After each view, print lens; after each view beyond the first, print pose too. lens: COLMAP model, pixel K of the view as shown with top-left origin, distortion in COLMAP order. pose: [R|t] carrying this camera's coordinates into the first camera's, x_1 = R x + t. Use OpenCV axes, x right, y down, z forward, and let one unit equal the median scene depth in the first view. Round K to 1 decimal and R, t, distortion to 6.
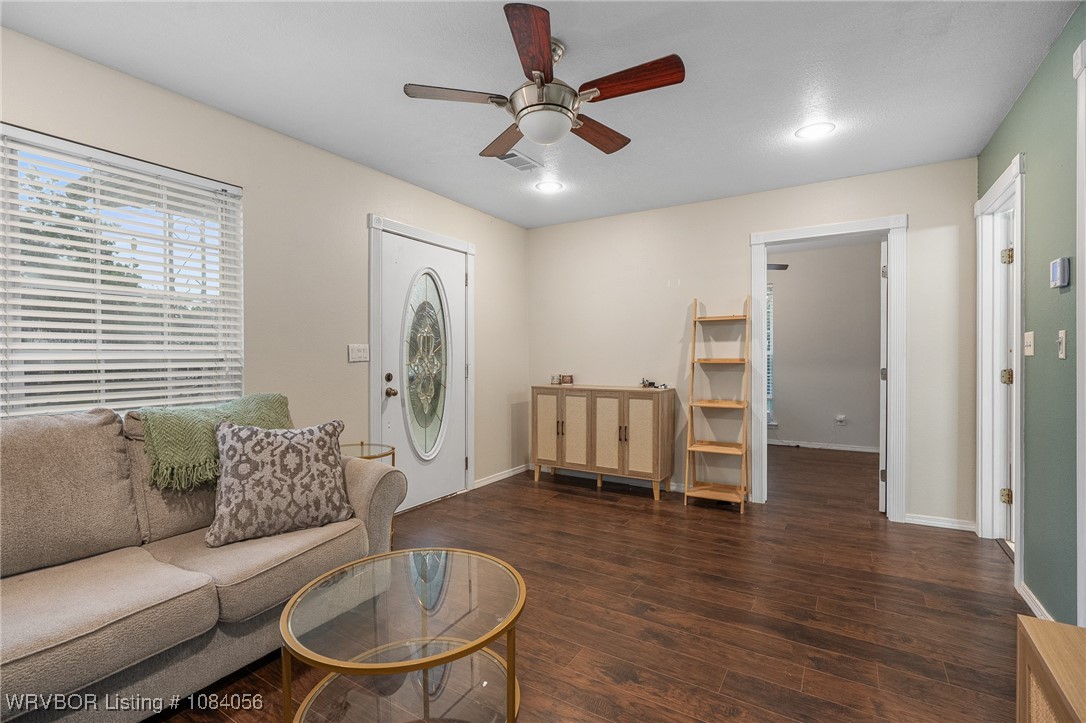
lens RADIAL K [[492.7, 0, 545.1], [0, 492.7, 358.0], [0, 0, 1]] dist [-0.000319, 0.000196]
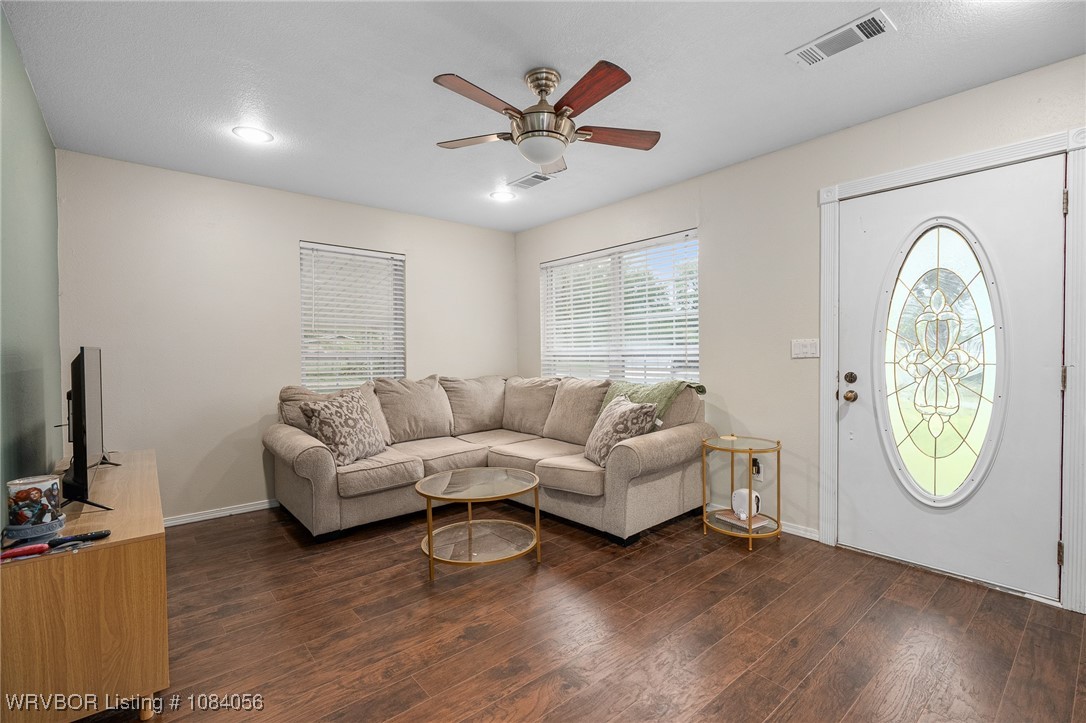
lens RADIAL K [[492.7, 0, 545.1], [0, 492.7, 358.0], [0, 0, 1]] dist [-0.000319, 0.000196]
pose [[-0.308466, 0.014479, -0.951125, 0.864507], [0.007358, 0.999891, 0.012835, -0.010070], [0.951207, -0.003040, -0.308539, 1.098607]]
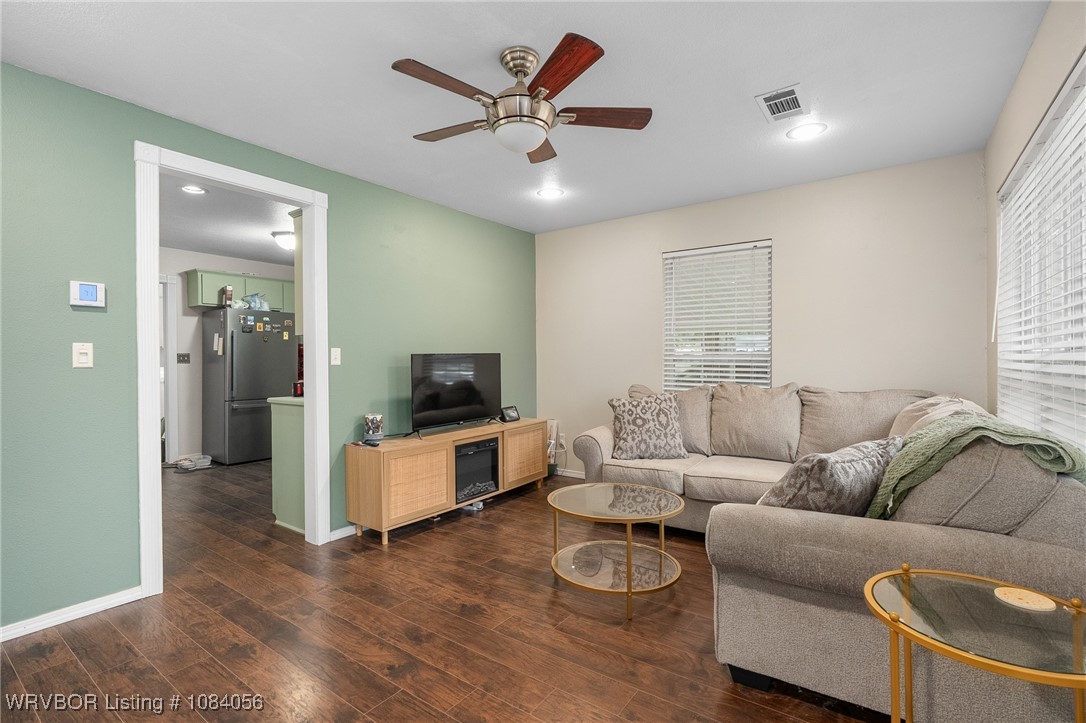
lens RADIAL K [[500.7, 0, 534.4], [0, 500.7, 358.1], [0, 0, 1]] dist [-0.008063, -0.000204]
pose [[-0.996433, 0.009762, 0.083816, -0.089273], [0.010039, 0.999945, 0.002889, -0.011680], [-0.083784, 0.003720, -0.996477, 1.654224]]
